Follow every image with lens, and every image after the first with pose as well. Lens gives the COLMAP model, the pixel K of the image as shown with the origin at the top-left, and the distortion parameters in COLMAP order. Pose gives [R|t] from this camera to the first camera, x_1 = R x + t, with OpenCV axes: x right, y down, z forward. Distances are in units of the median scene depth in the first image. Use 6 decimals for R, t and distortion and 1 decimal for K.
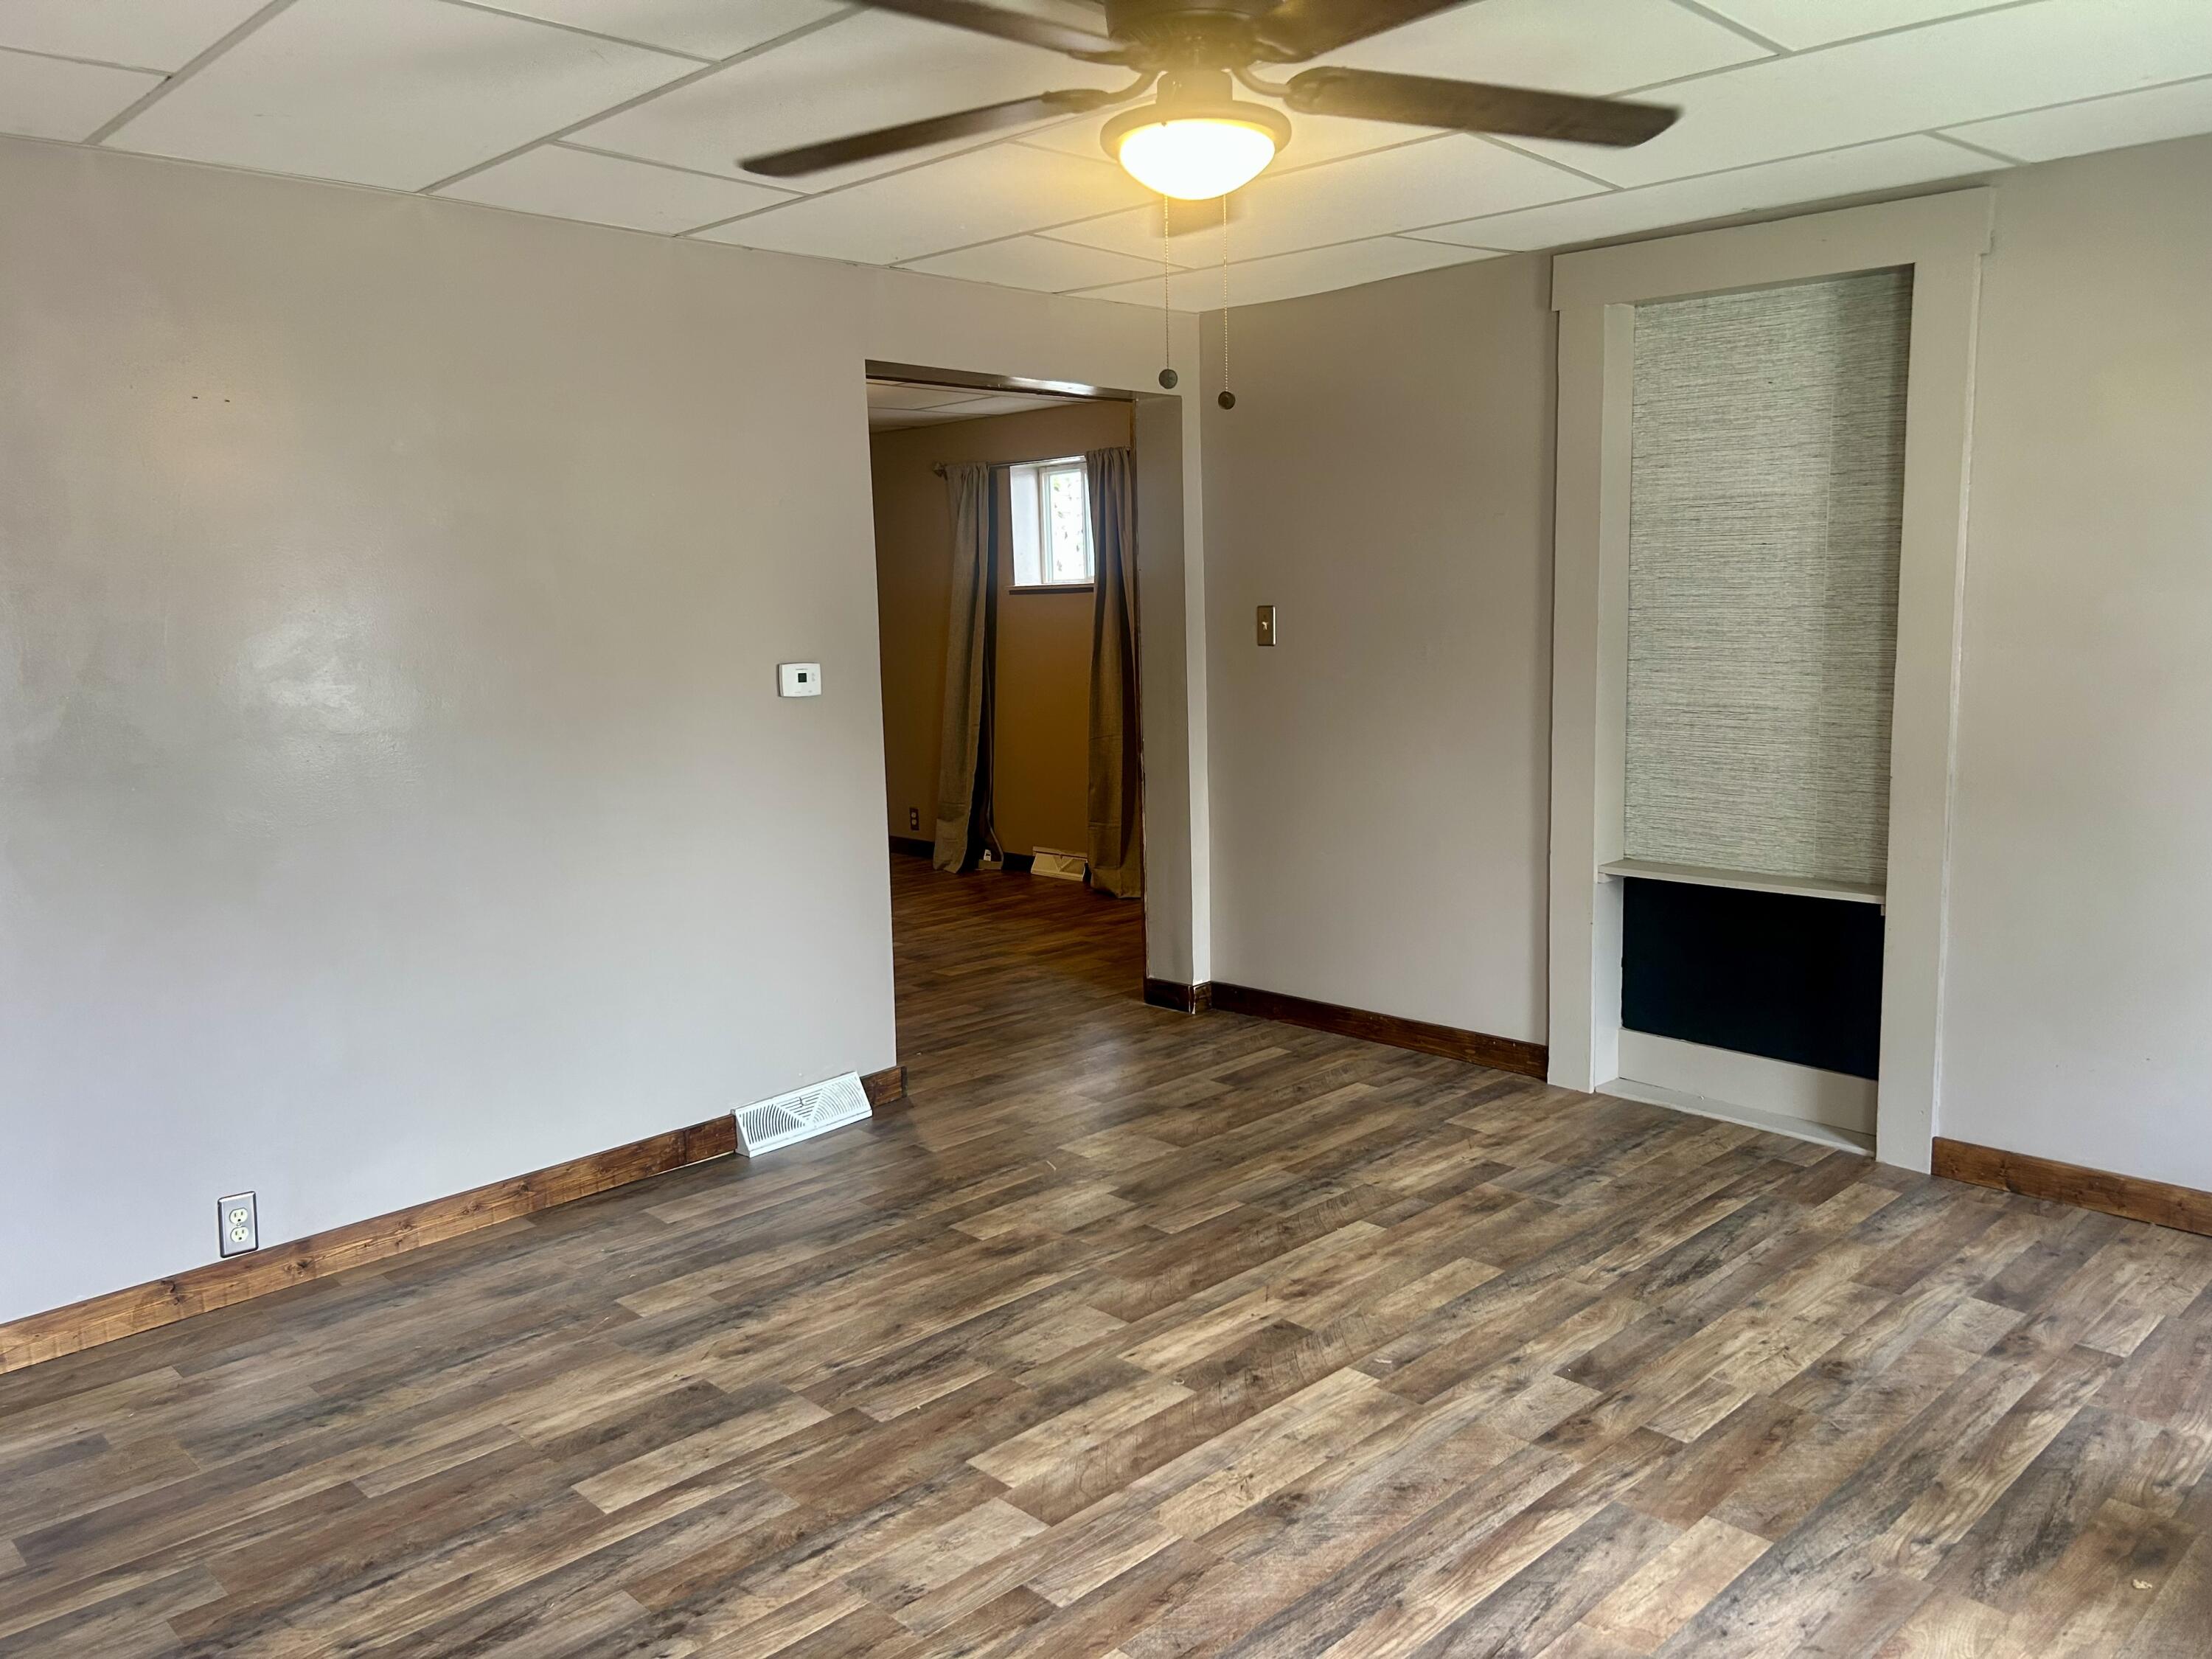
lens RADIAL K [[1685.3, 0, 1106.0], [0, 1685.3, 829.5], [0, 0, 1]] dist [0.043164, -0.041658]
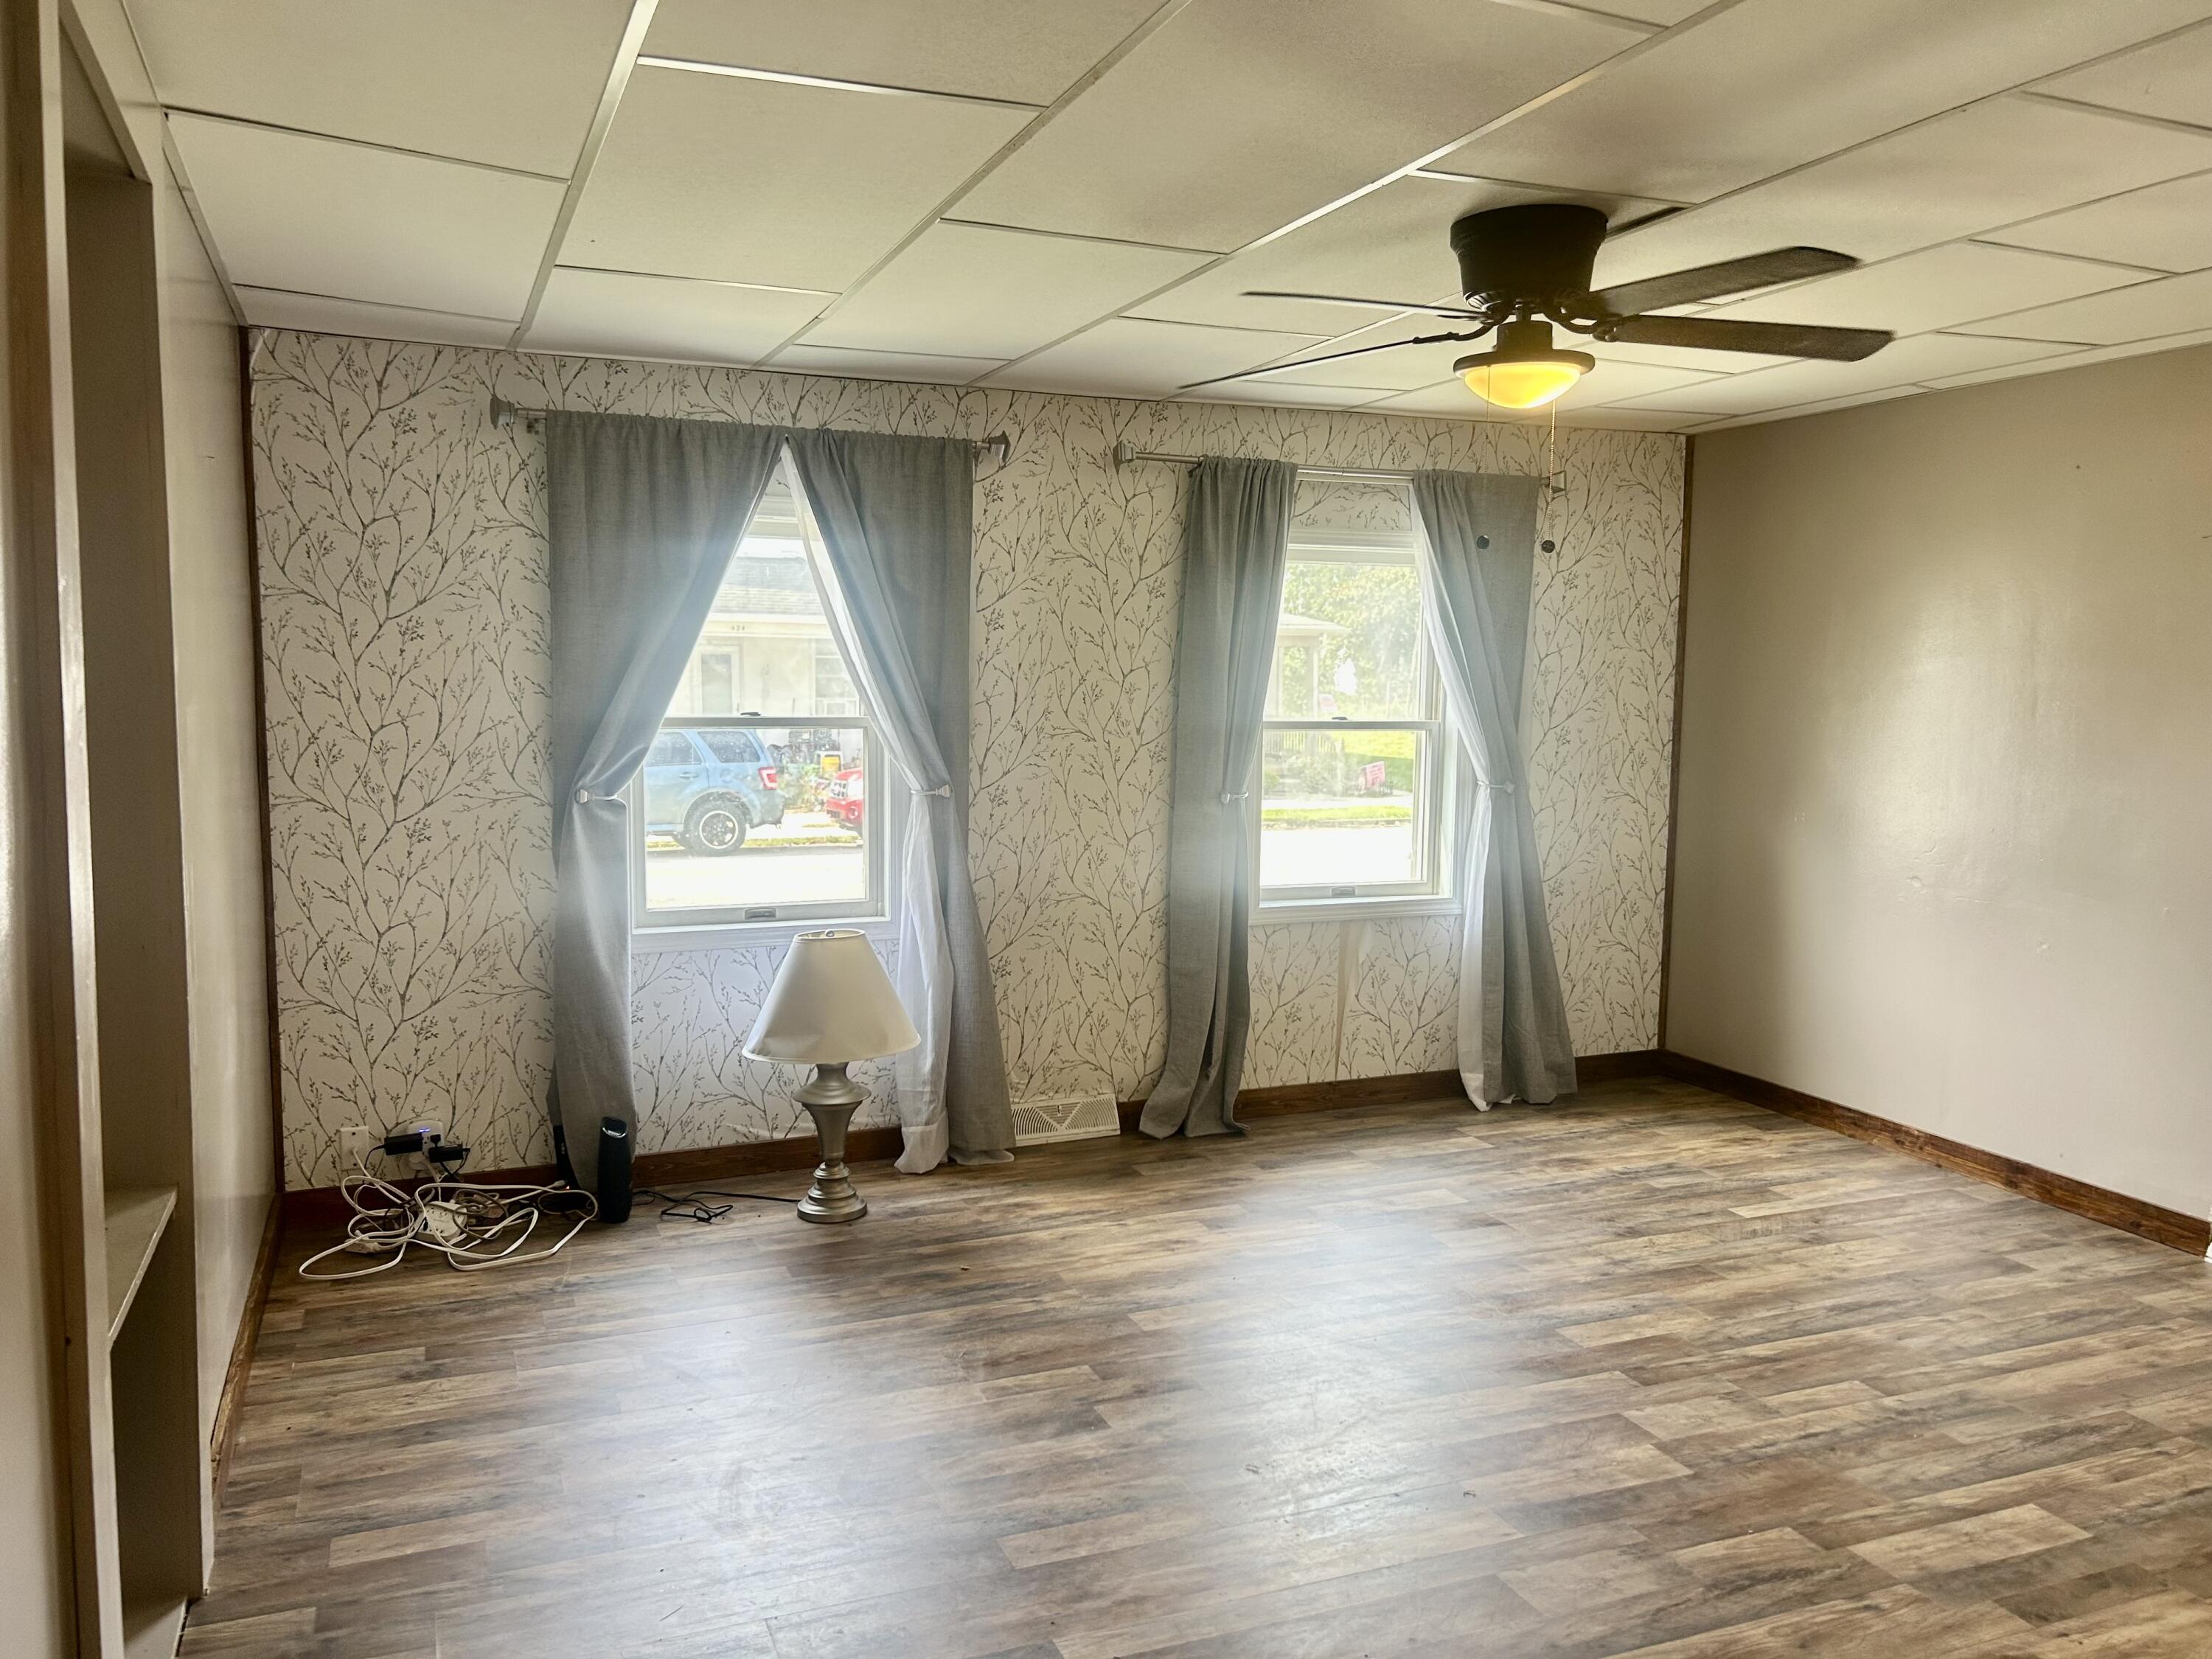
lens RADIAL K [[1685.3, 0, 1106.0], [0, 1685.3, 829.5], [0, 0, 1]] dist [0.043164, -0.041658]
pose [[-0.929569, -0.020835, 0.368059, -0.123501], [0.059632, 0.976755, 0.205898, -0.282082], [-0.363793, 0.213344, -0.906719, 2.024426]]
